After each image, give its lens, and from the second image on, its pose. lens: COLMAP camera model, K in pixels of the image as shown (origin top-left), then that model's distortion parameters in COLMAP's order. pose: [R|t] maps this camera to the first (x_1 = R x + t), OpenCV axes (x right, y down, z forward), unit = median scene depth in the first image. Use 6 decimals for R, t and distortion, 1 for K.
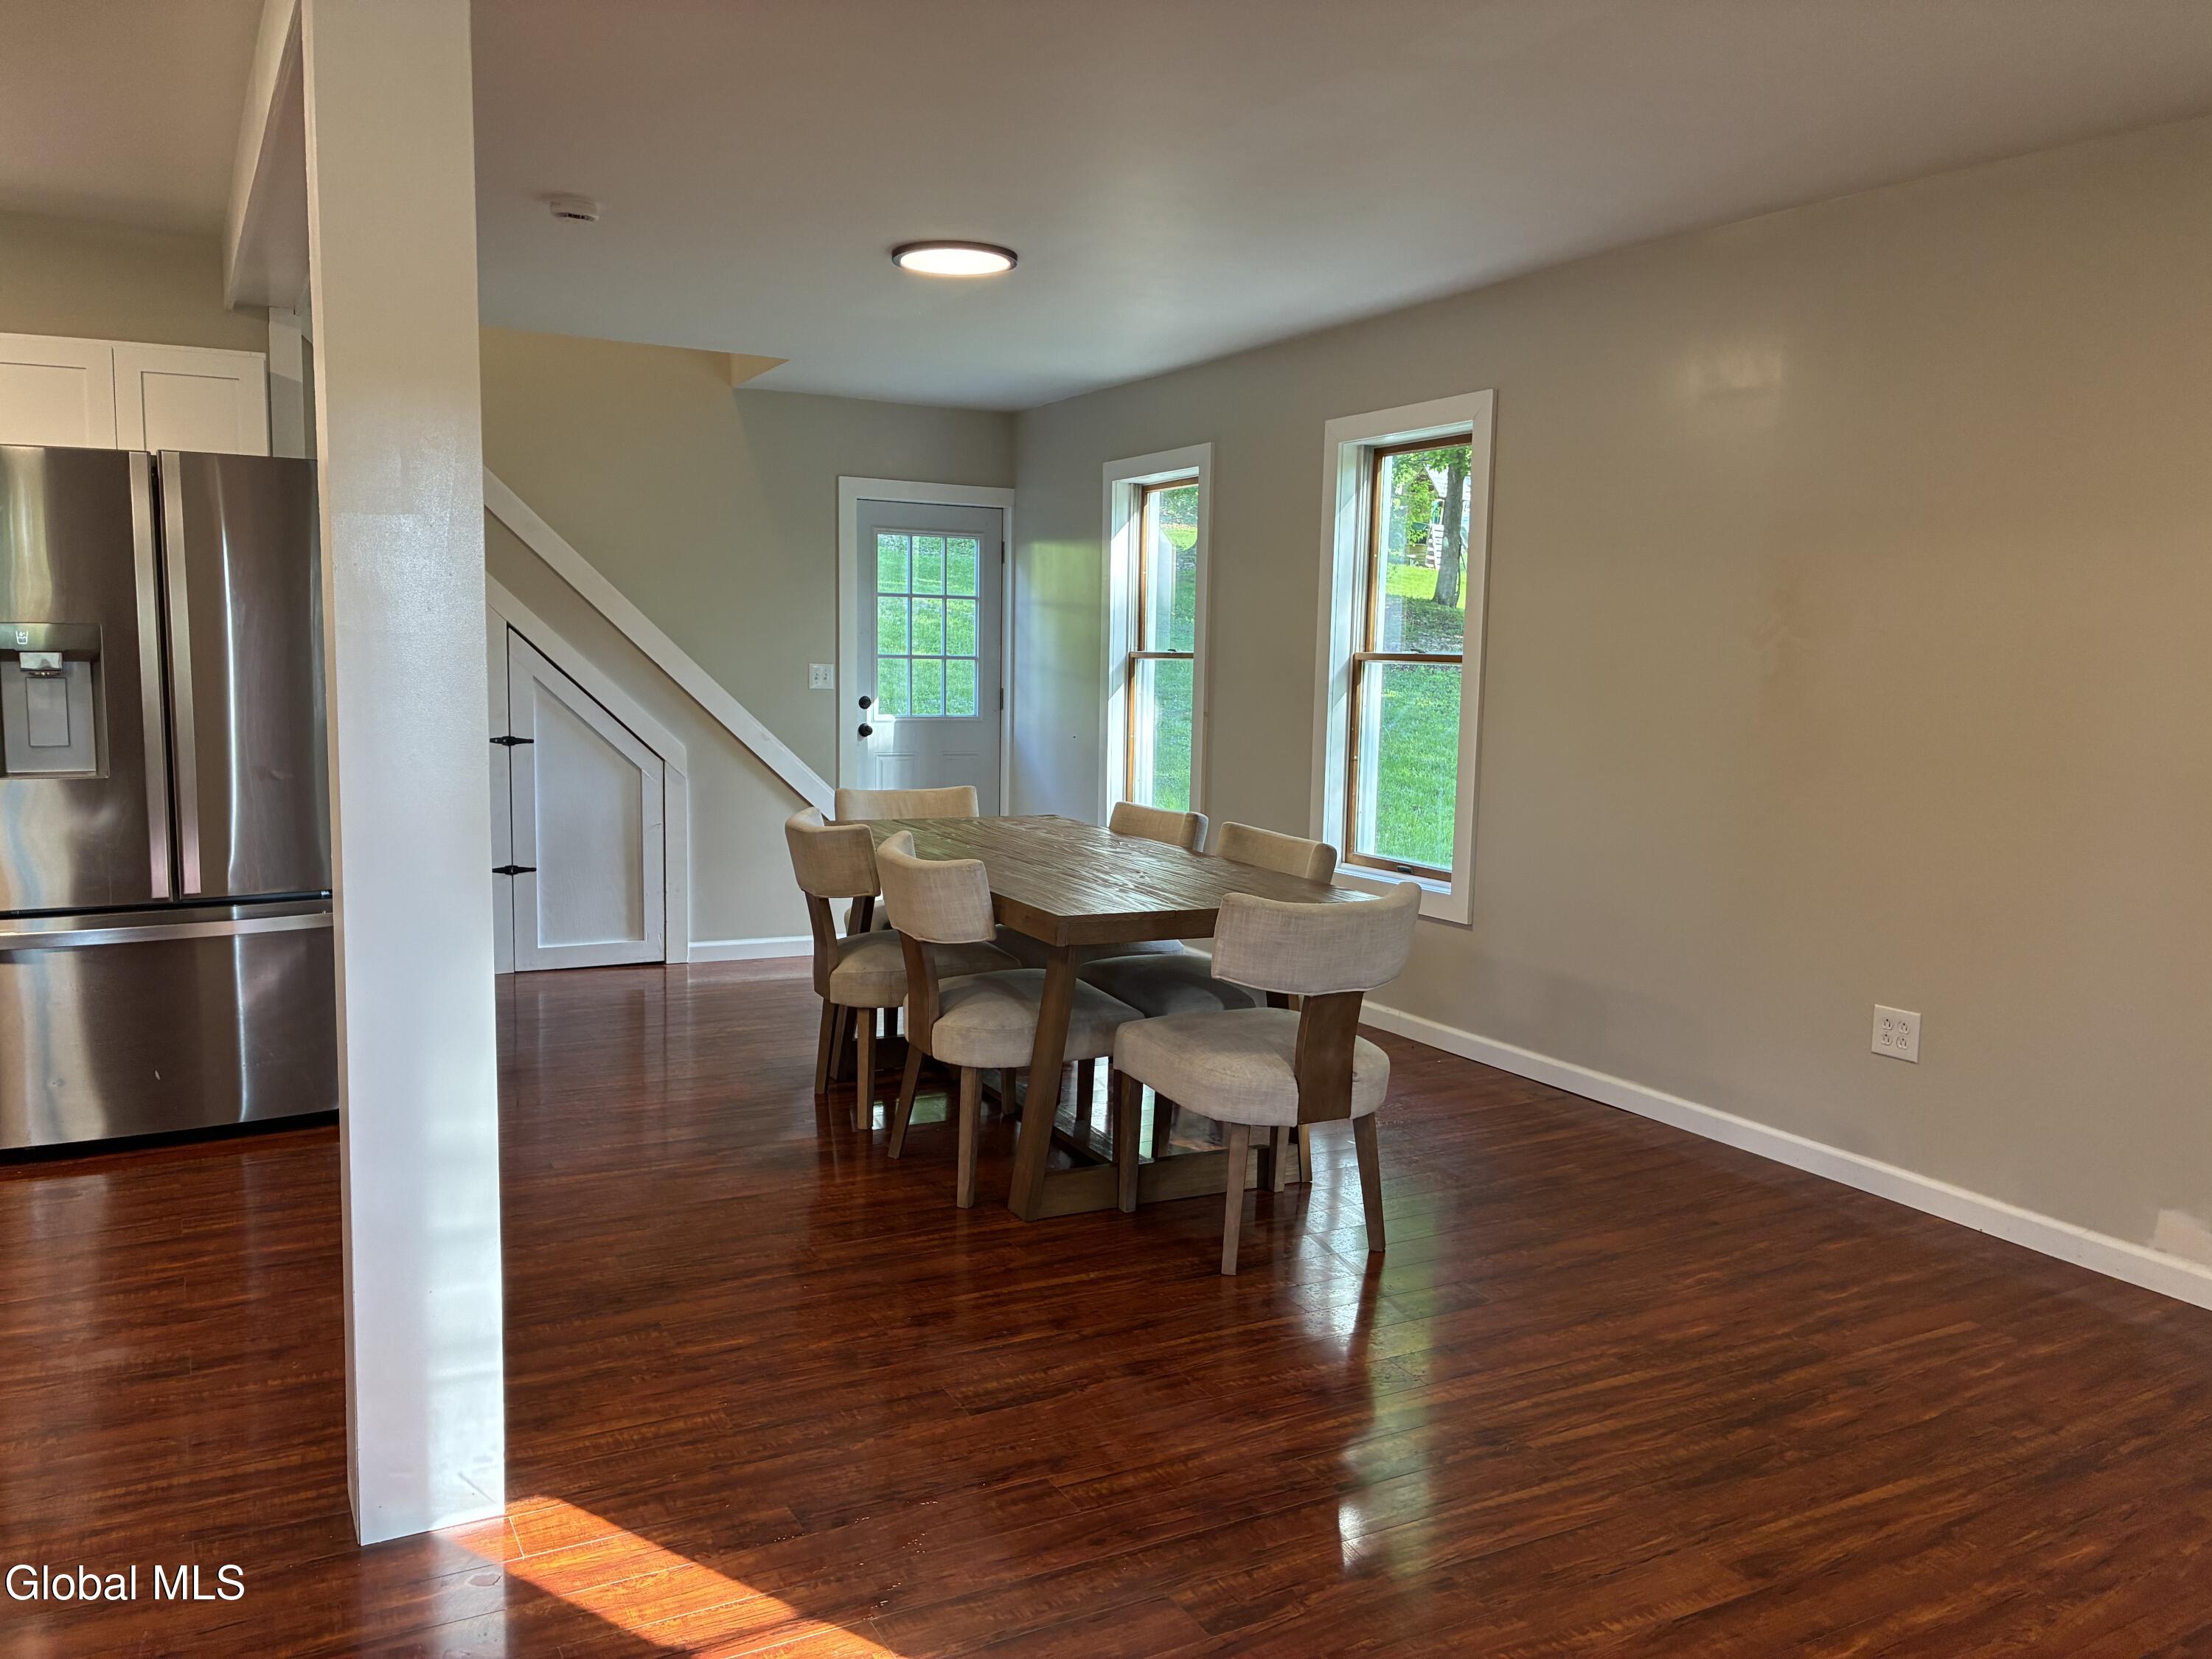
lens RADIAL K [[1693.3, 0, 1104.7], [0, 1693.3, 834.6], [0, 0, 1]] dist [0.016777, 0.006631]
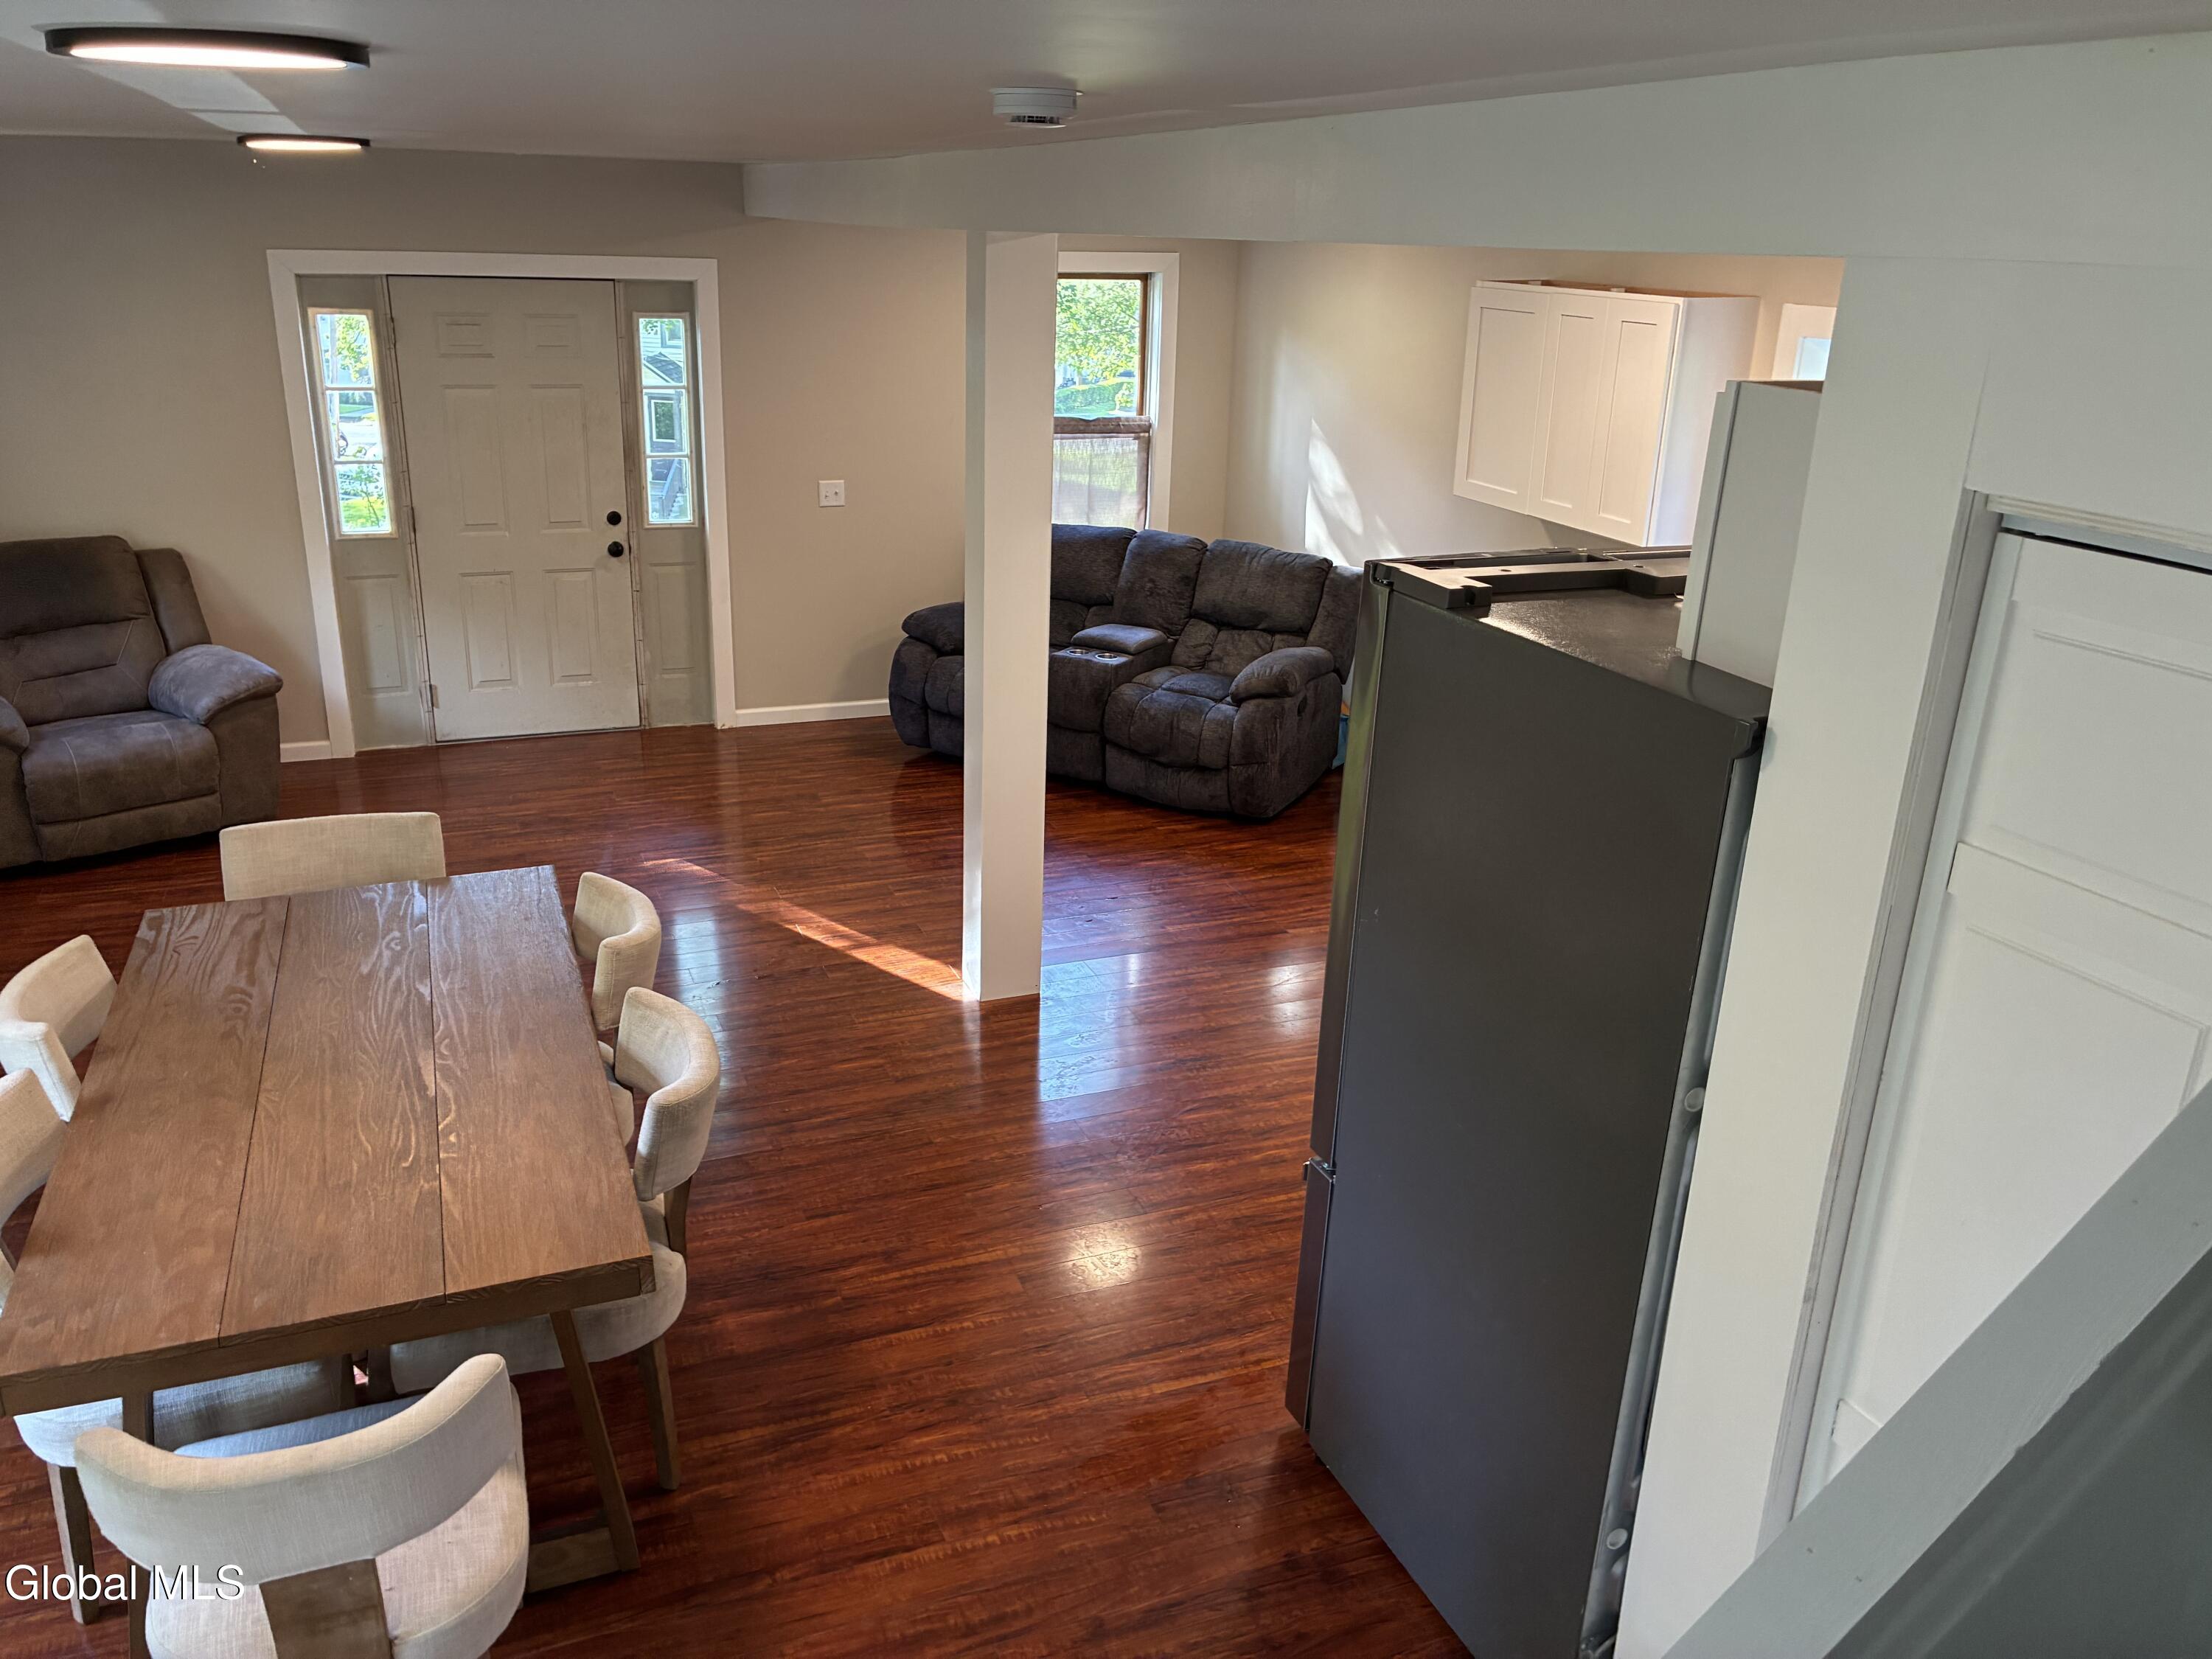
lens RADIAL K [[1670.9, 0, 1106.0], [0, 1670.9, 829.5], [0, 0, 1]] dist [0.009062, -0.001972]
pose [[-0.992432, -0.084245, 0.089342, -0.498697], [-0.036038, 0.895331, 0.443941, -0.490736], [-0.117390, 0.437362, -0.891591, 1.954305]]
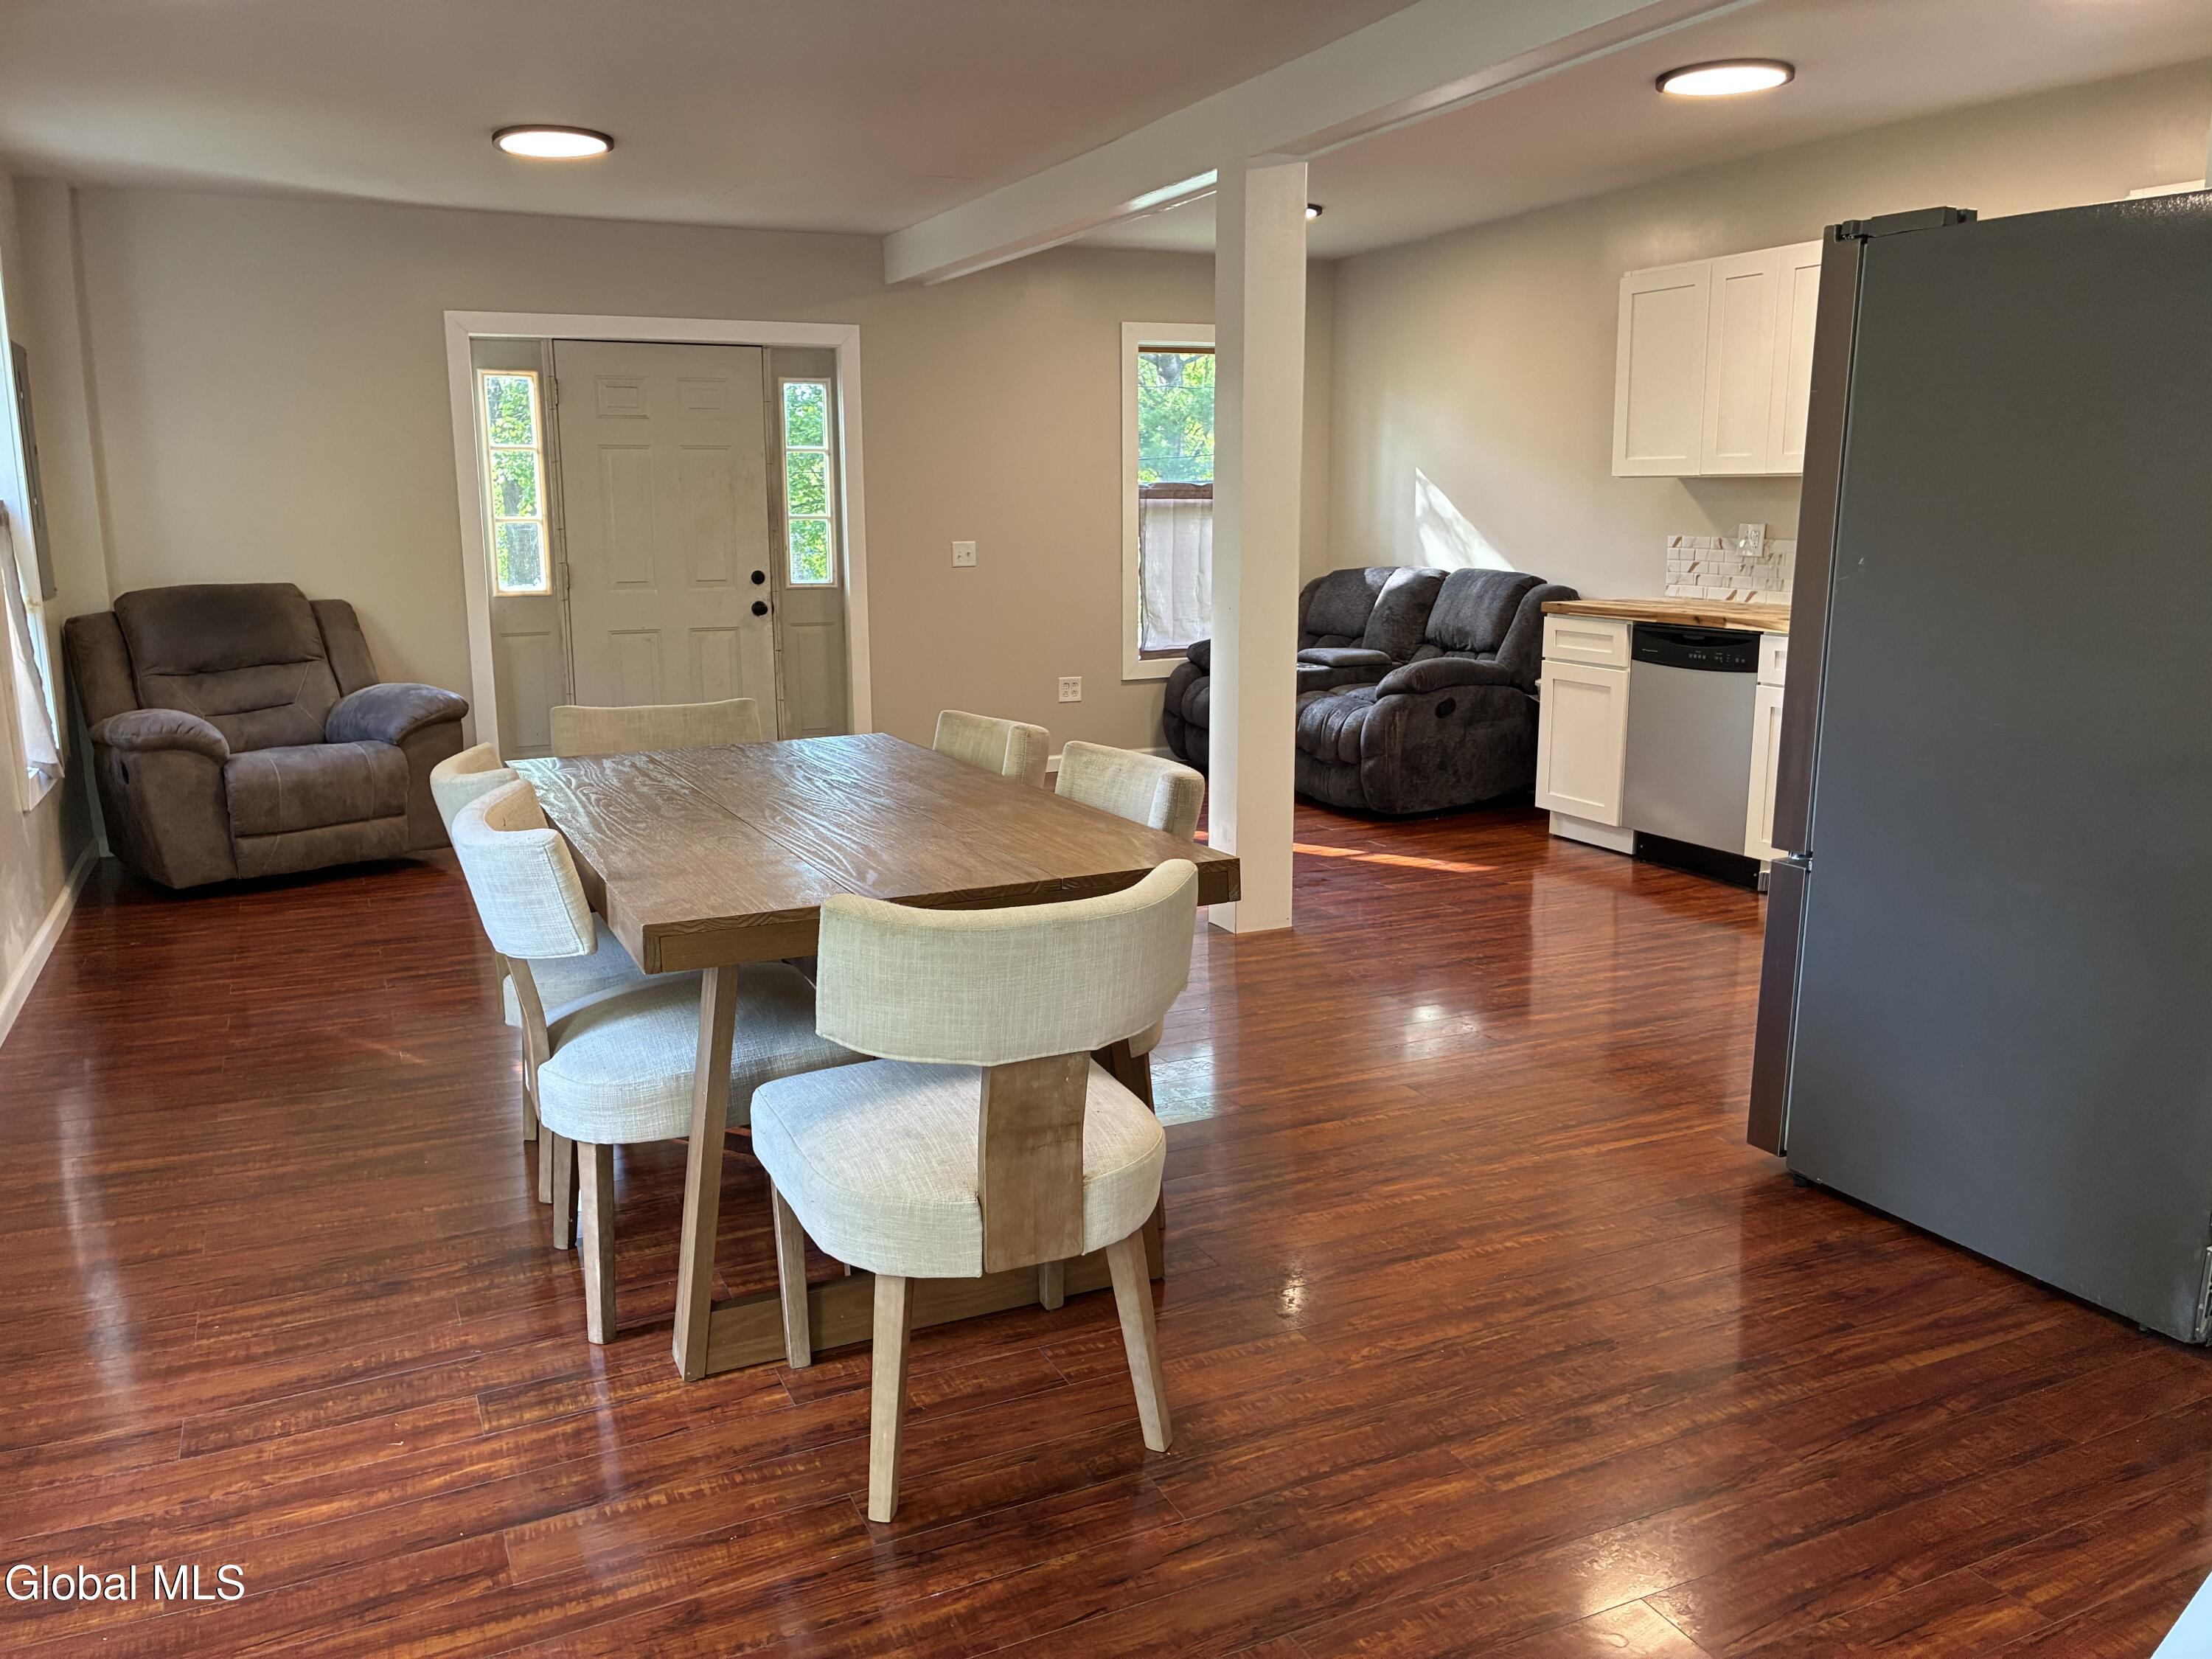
lens RADIAL K [[1679.2, 0, 1107.2], [0, 1679.2, 840.7], [0, 0, 1]] dist [0.015532, -0.004601]
pose [[-0.998090, -0.022856, 0.057396, -0.244068], [-0.004157, 0.951786, 0.306736, -0.230172], [-0.061640, 0.305911, -0.950063, 2.092685]]
